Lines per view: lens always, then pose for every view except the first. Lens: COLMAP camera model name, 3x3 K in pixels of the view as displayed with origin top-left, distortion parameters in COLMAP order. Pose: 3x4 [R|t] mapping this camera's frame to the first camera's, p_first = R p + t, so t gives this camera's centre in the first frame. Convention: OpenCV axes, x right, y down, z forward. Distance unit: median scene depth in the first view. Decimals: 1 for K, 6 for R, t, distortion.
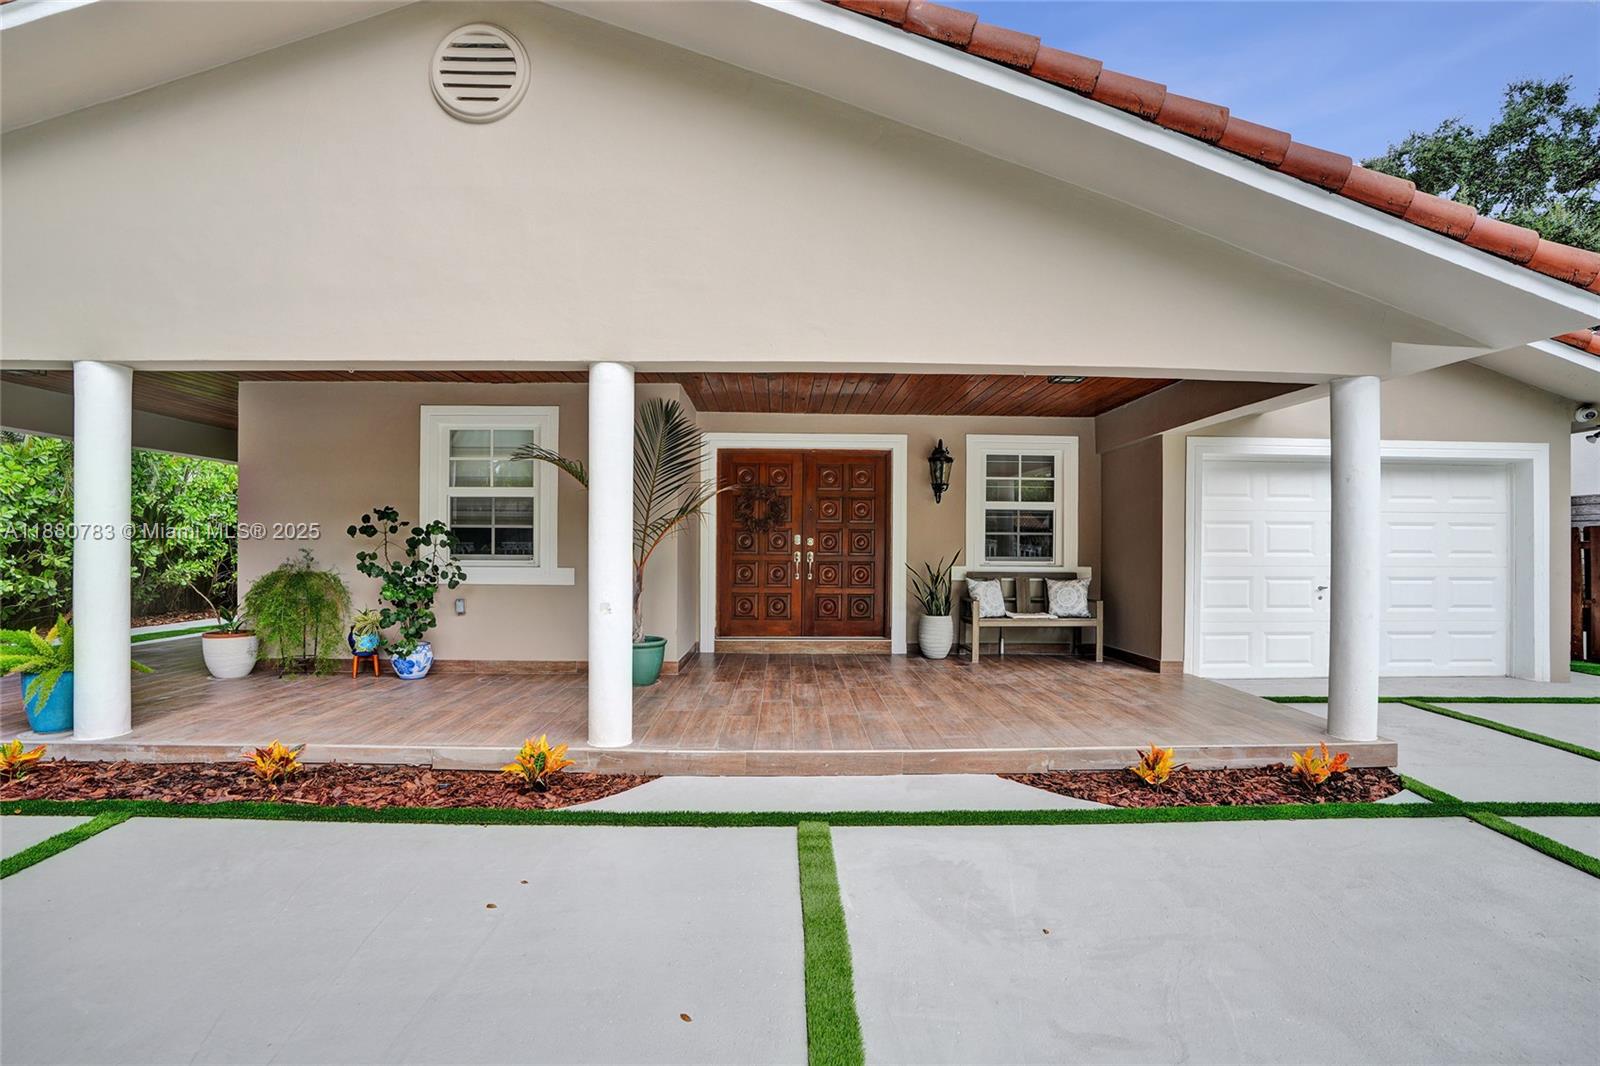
lens RADIAL K [[754.2, 0, 797.0], [0, 754.2, 538.5], [0, 0, 1]] dist [-0.034530, 0.000570]
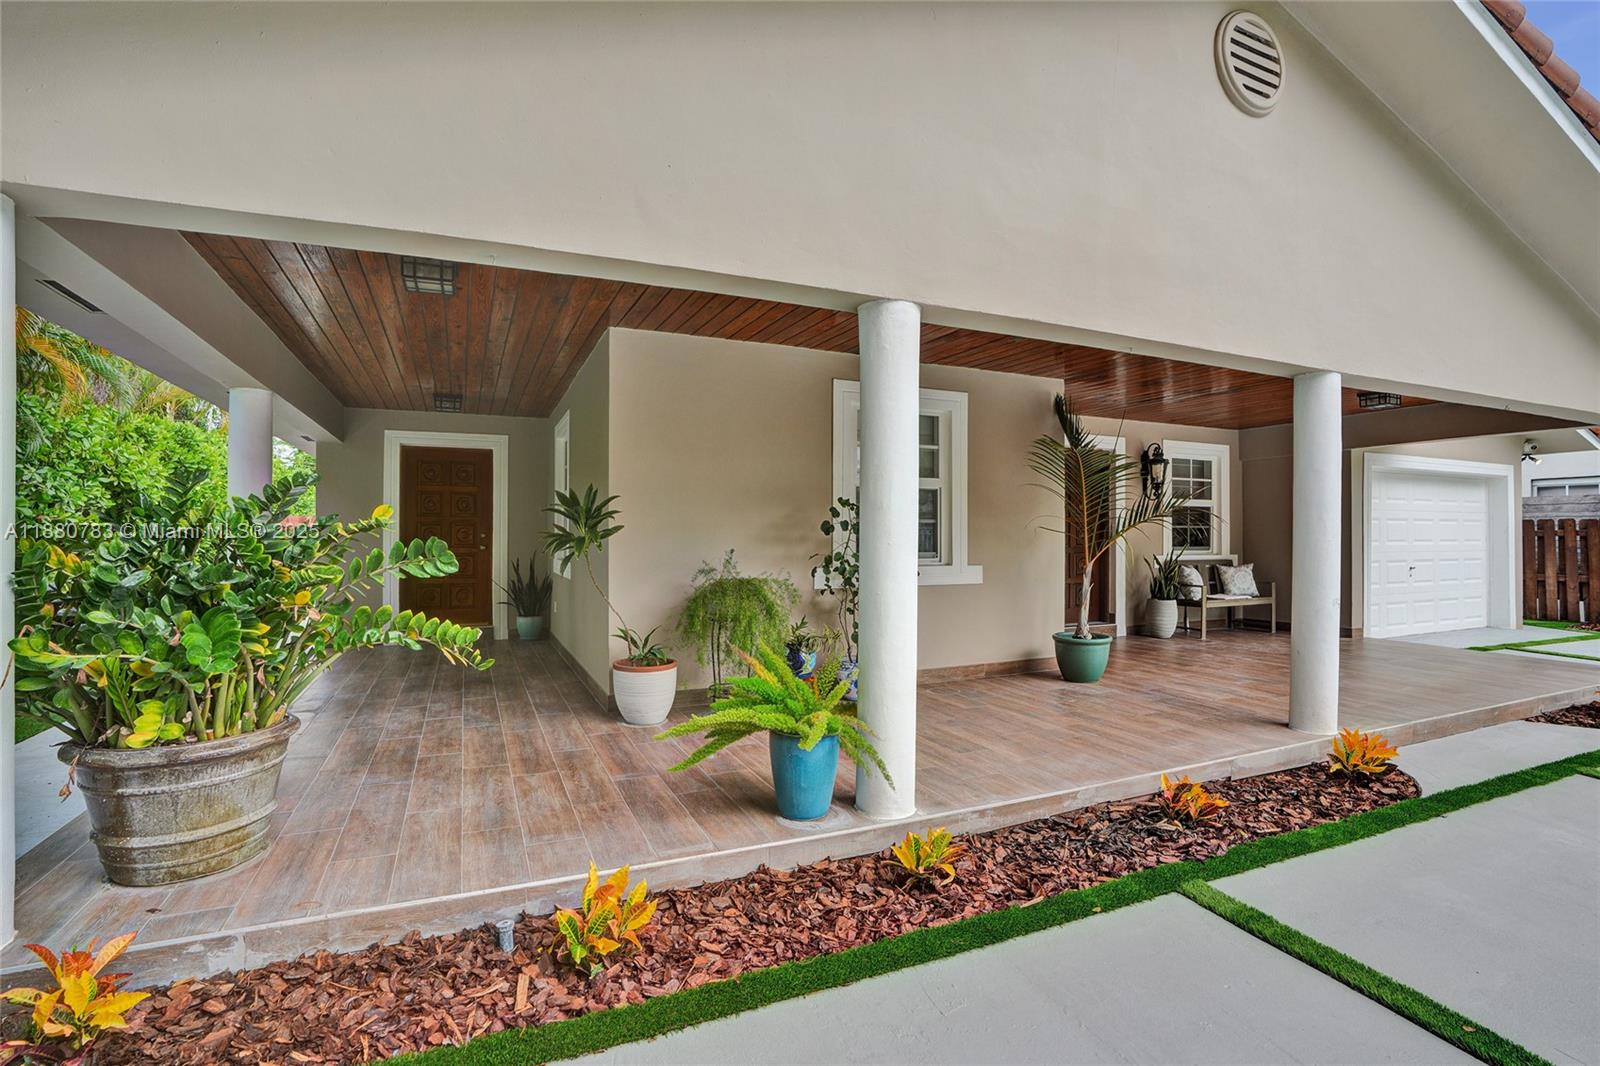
lens RADIAL K [[754.2, 0, 804.1], [0, 754.2, 527.8], [0, 0, 1]] dist [-0.034530, 0.000570]
pose [[0.918730, -0.001764, 0.394882, -0.710438], [0.000145, 0.999991, 0.004128, -0.010184], [-0.394886, -0.003735, 0.918723, 0.179564]]
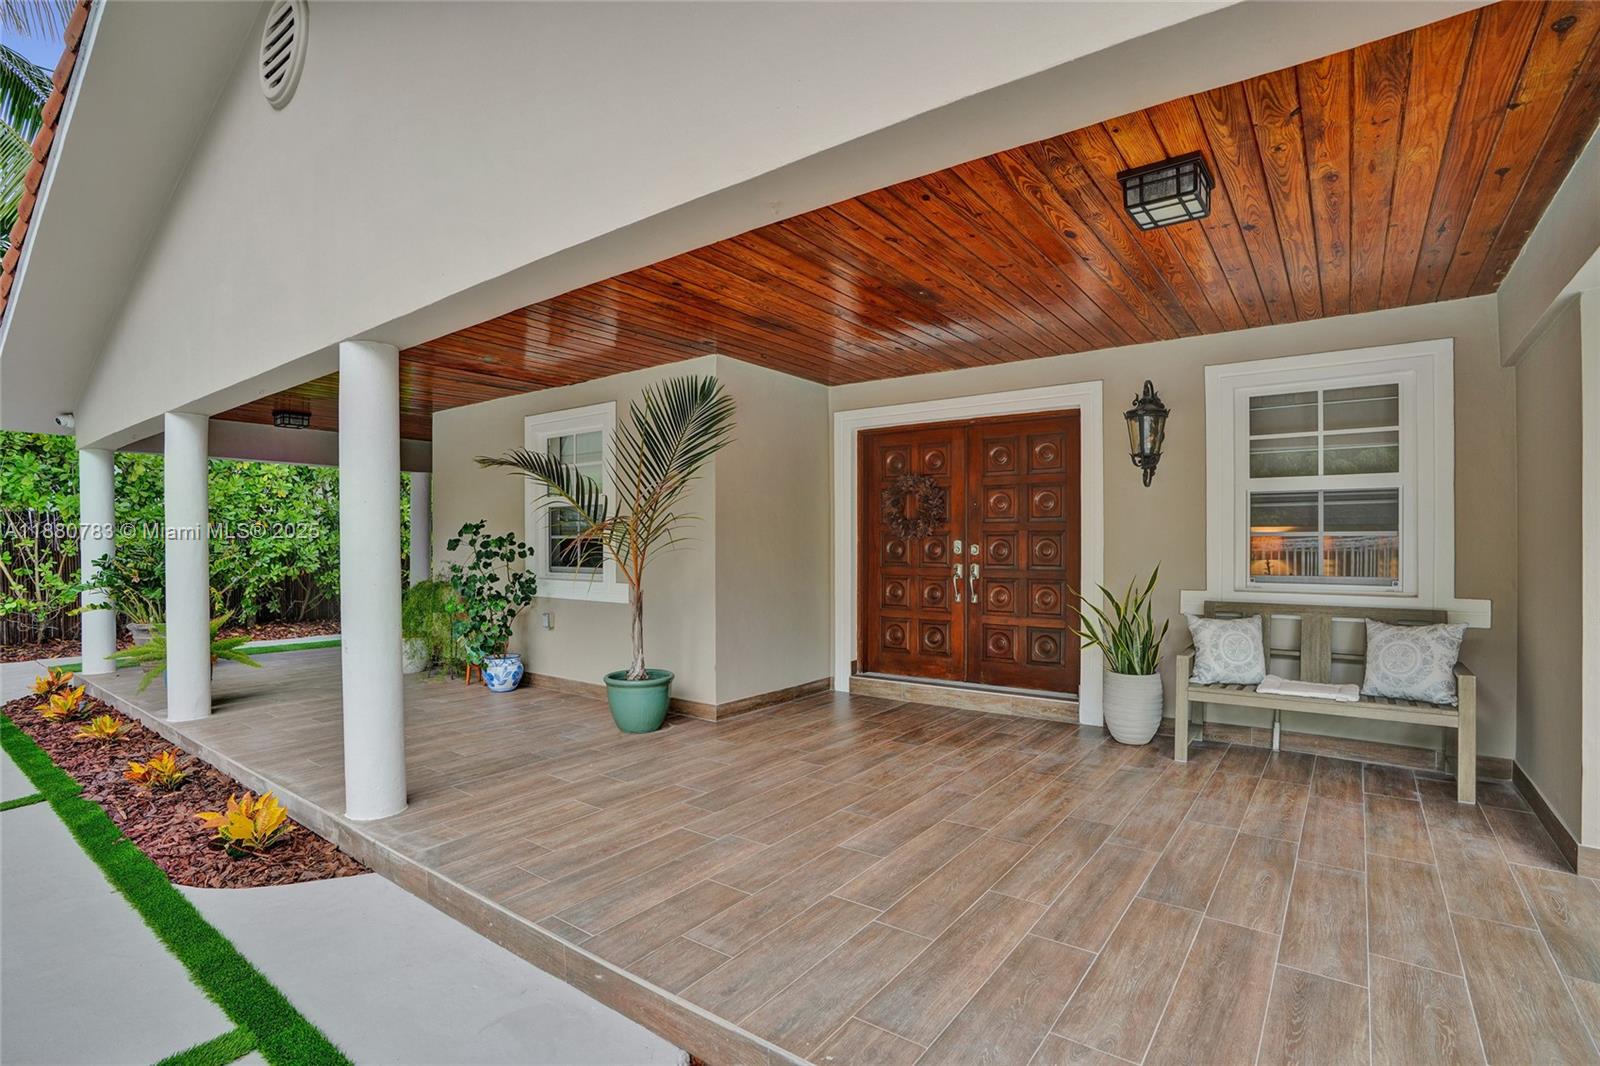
lens RADIAL K [[754.2, 0, 805.5], [0, 754.2, 538.9], [0, 0, 1]] dist [-0.034530, 0.000570]
pose [[0.801615, -0.010988, -0.597740, 0.319753], [0.010817, 0.999934, -0.003875, -0.005051], [0.597743, -0.003360, 0.801681, 0.346757]]
